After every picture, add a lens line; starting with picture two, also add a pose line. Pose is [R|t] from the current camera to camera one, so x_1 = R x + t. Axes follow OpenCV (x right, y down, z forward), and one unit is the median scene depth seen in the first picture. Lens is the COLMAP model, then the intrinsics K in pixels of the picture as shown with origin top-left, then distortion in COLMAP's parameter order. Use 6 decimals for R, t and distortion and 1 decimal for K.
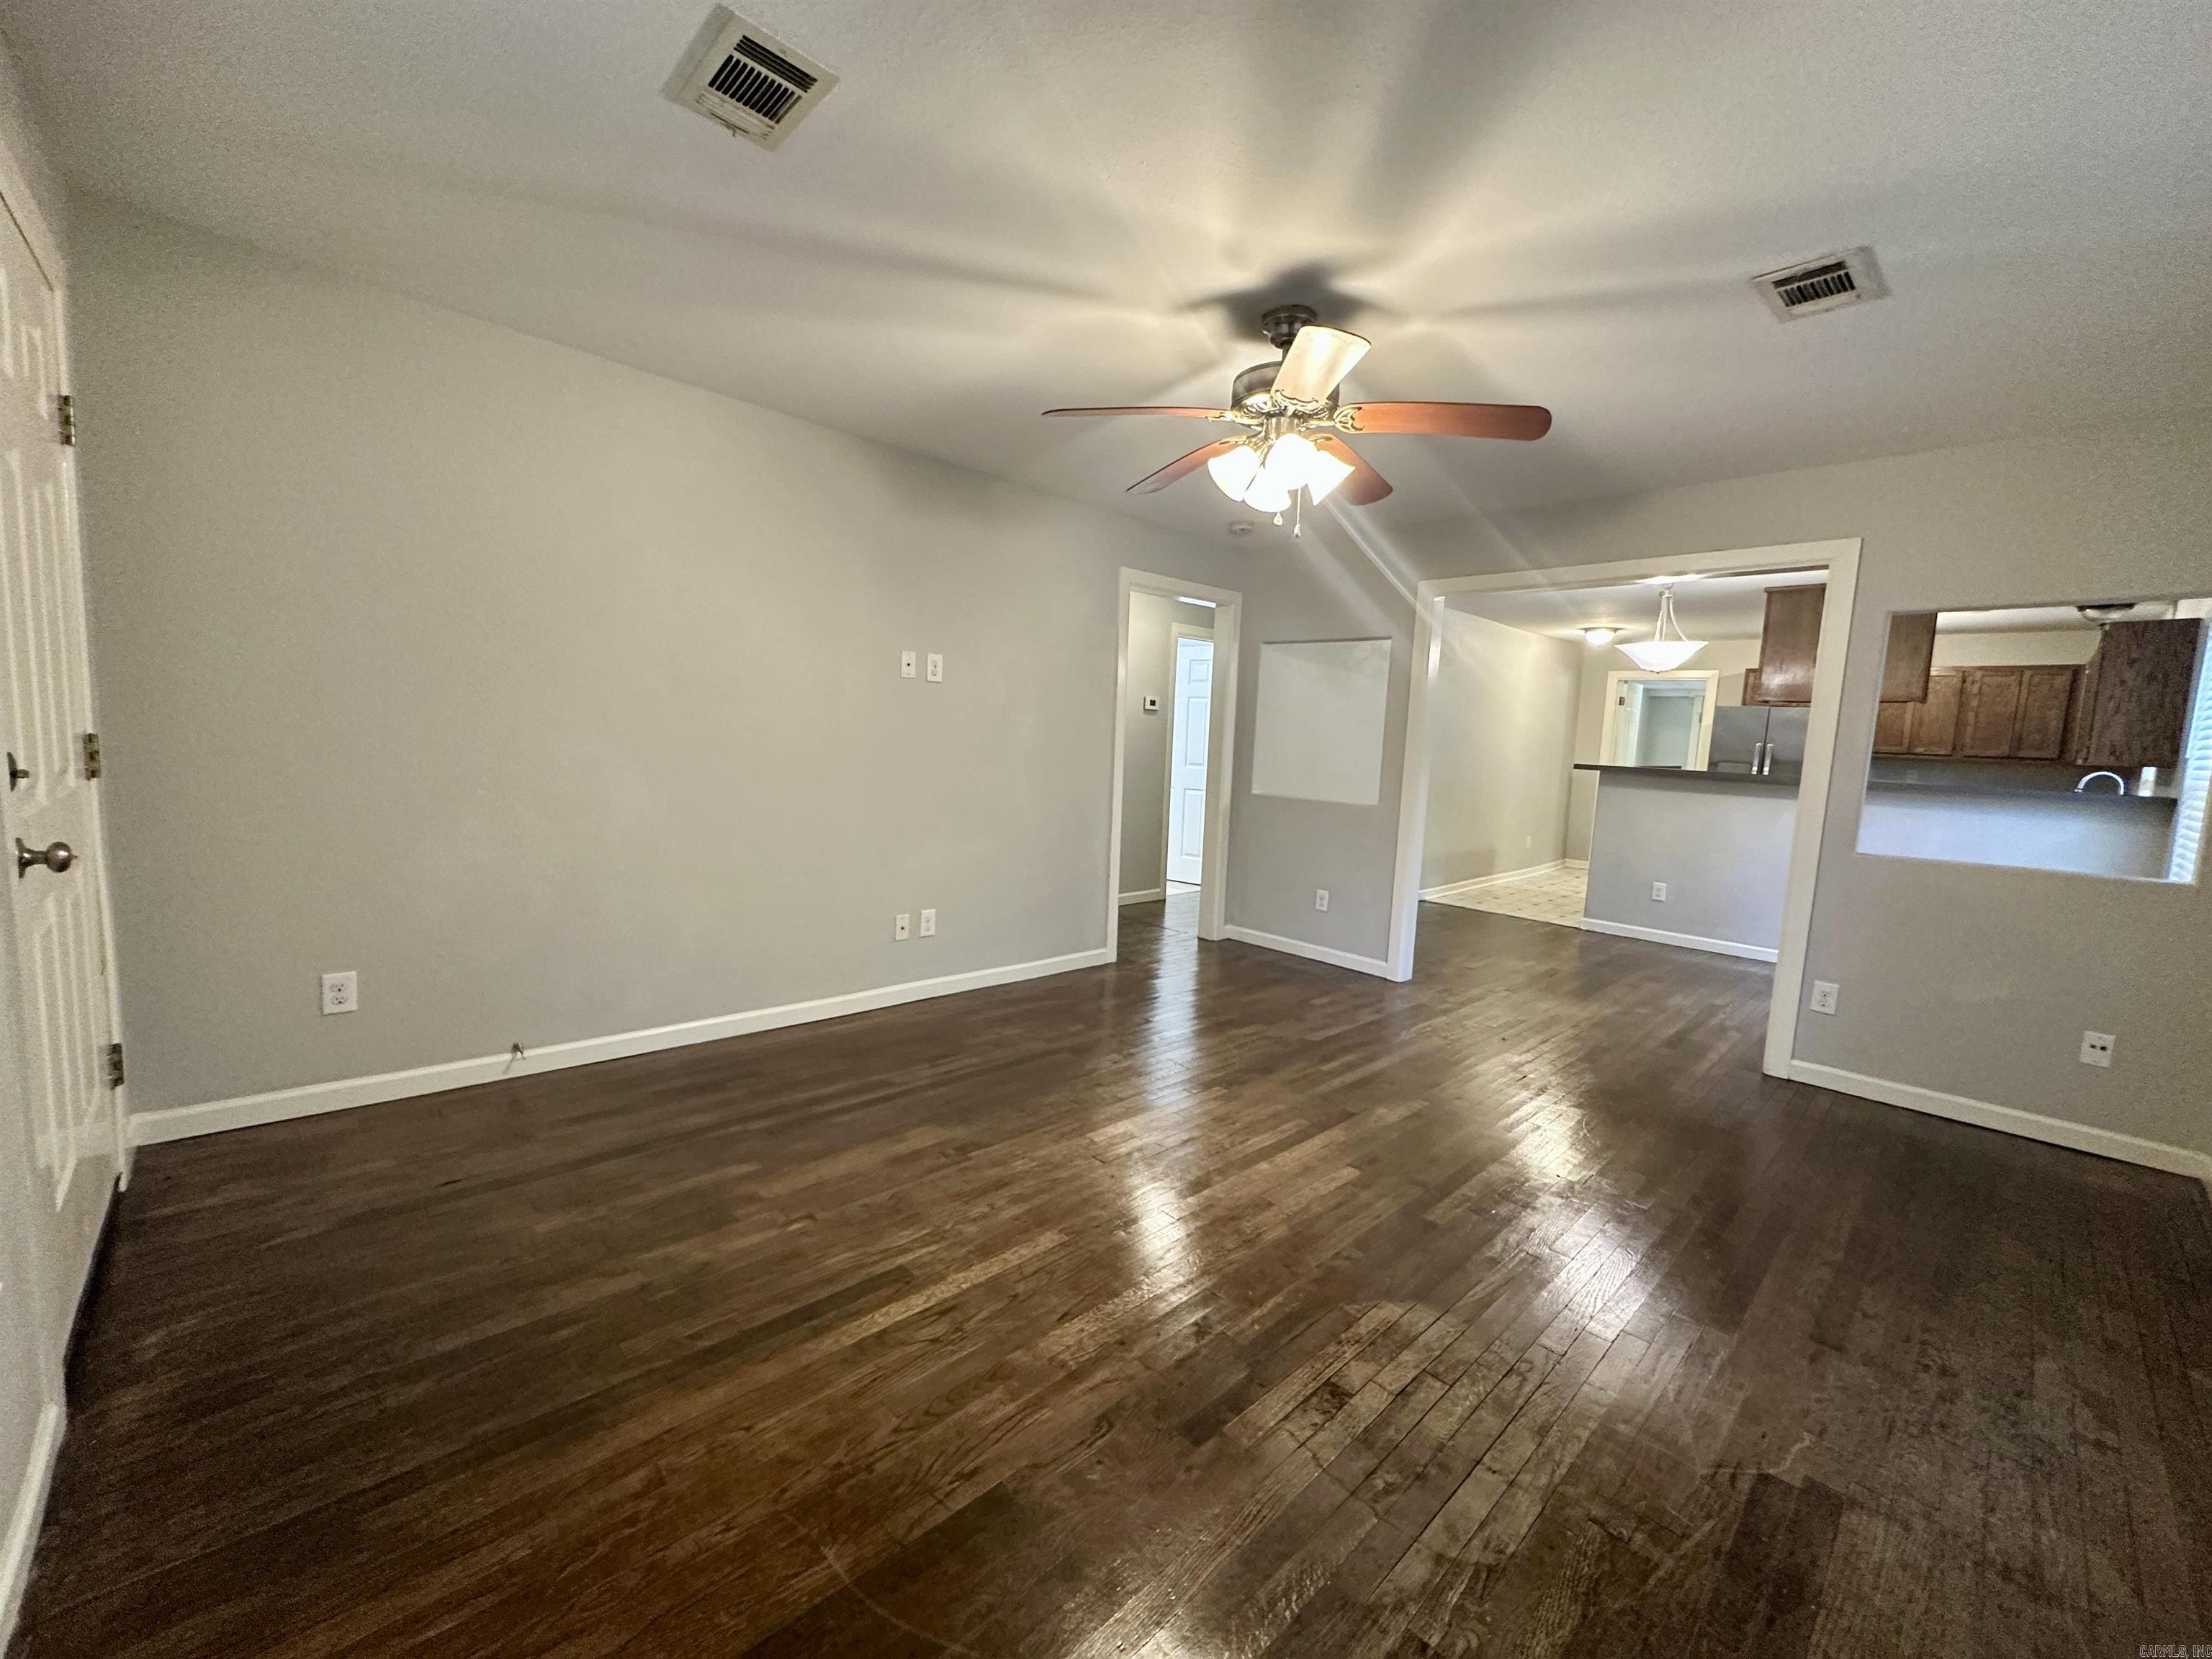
lens RADIAL K [[882.4, 0, 1107.8], [0, 882.4, 833.5], [0, 0, 1]] dist [-0.002909, 0.000544]
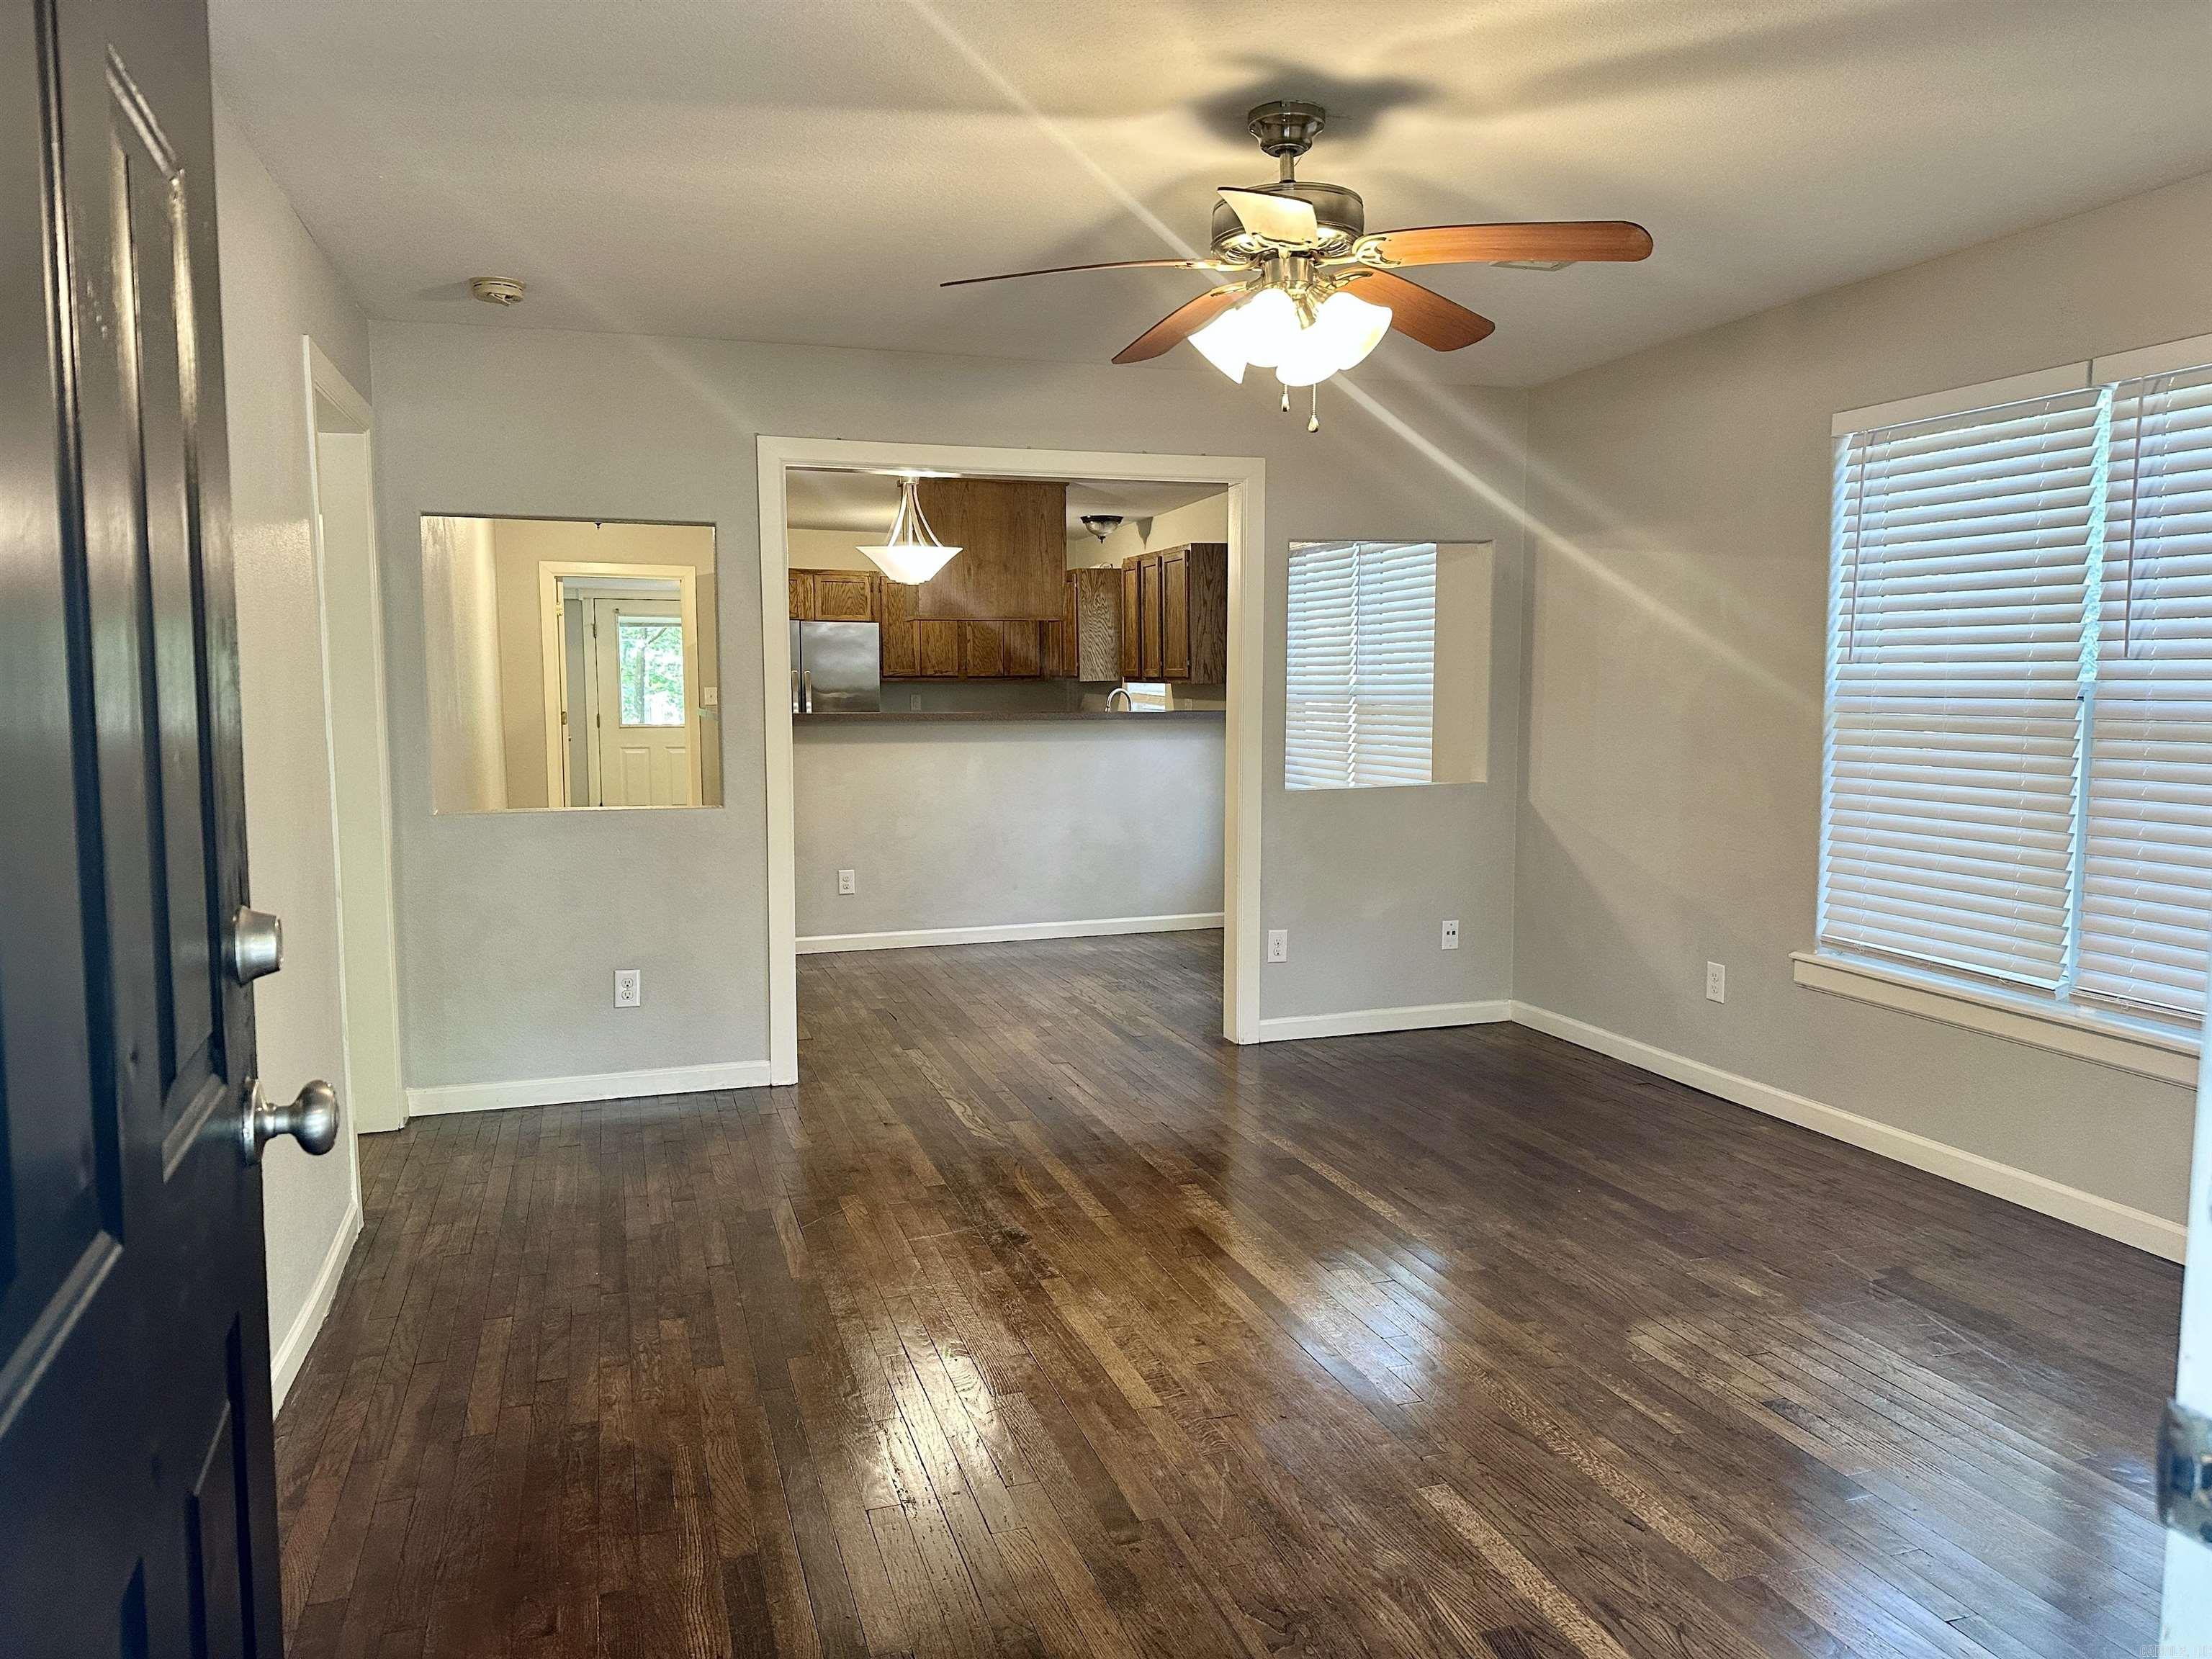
lens RADIAL K [[1531.7, 0, 1105.2], [0, 1531.7, 824.4], [0, 0, 1]] dist [0.168938, -0.325453]
pose [[0.434861, -0.128645, 0.891261, -0.686256], [0.126768, 0.988632, 0.080847, -0.094840], [-0.891530, 0.077826, 0.446226, 0.401740]]
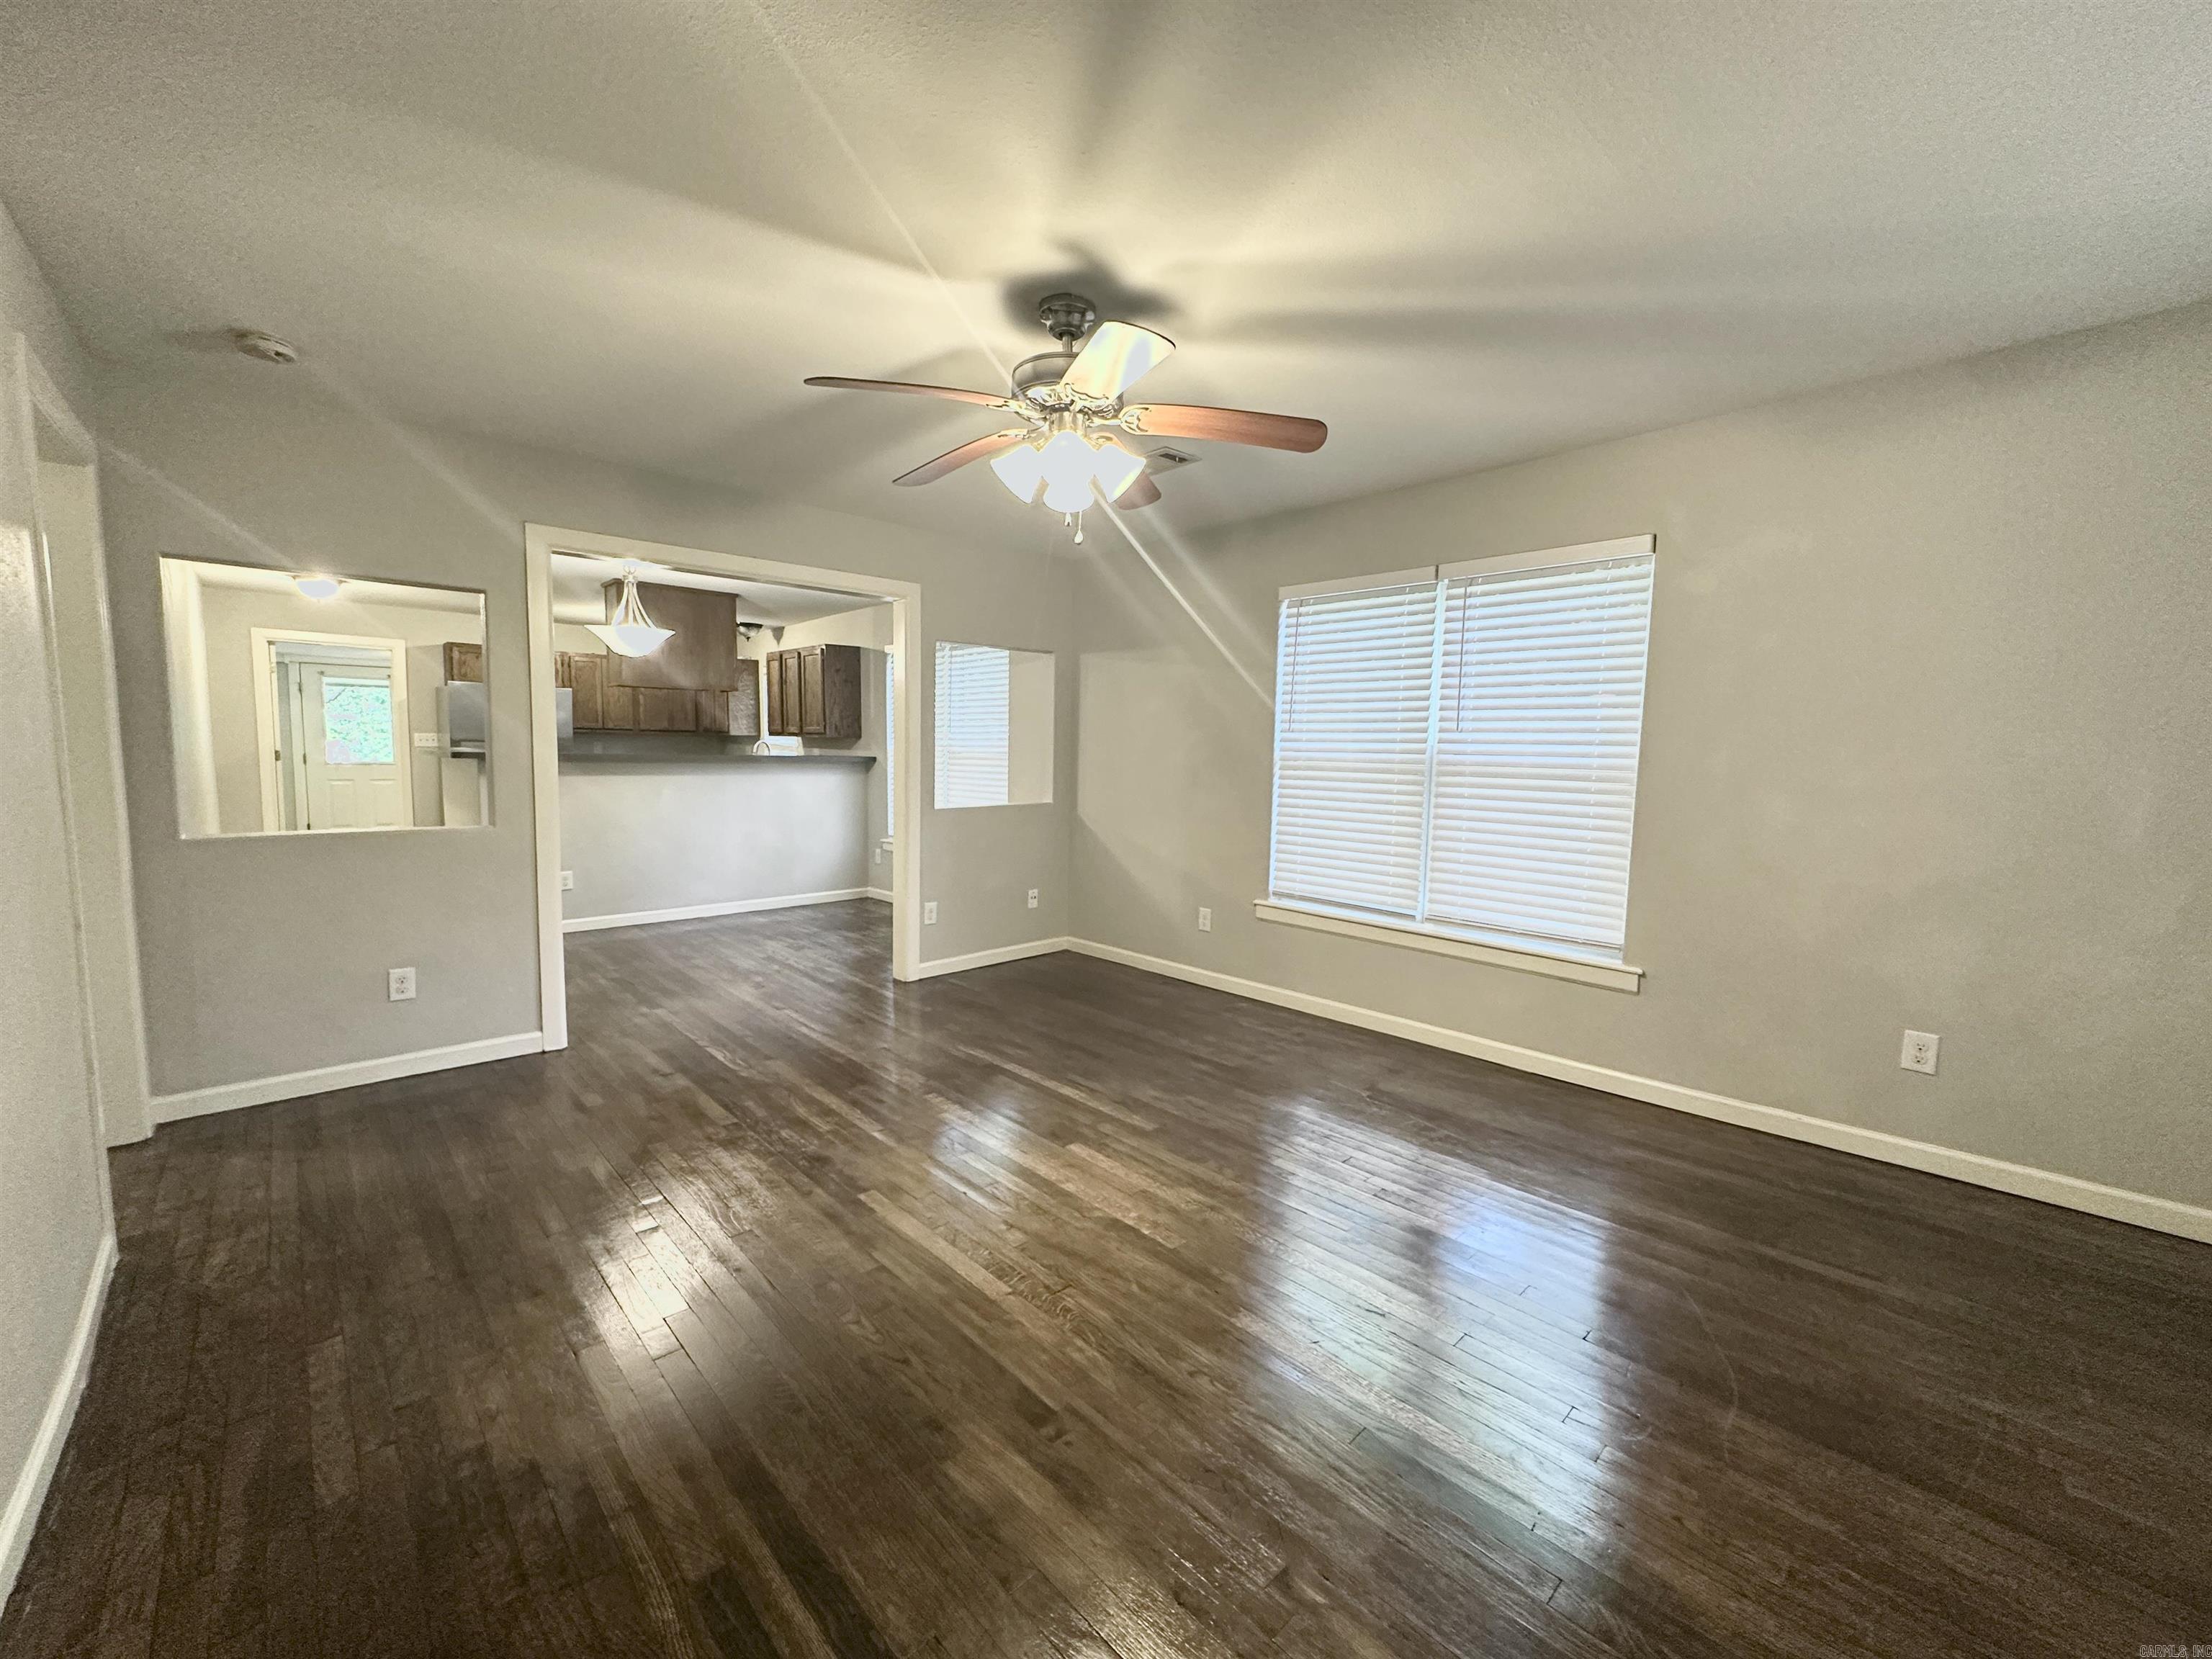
lens RADIAL K [[883.3, 0, 1106.0], [0, 883.3, 829.5], [0, 0, 1]] dist [0.000374, -0.000090]
pose [[0.009622, -0.136108, 0.990647, -0.533838], [0.098449, 0.986009, 0.134514, -0.102027], [-0.995096, 0.096234, 0.022887, 0.647912]]
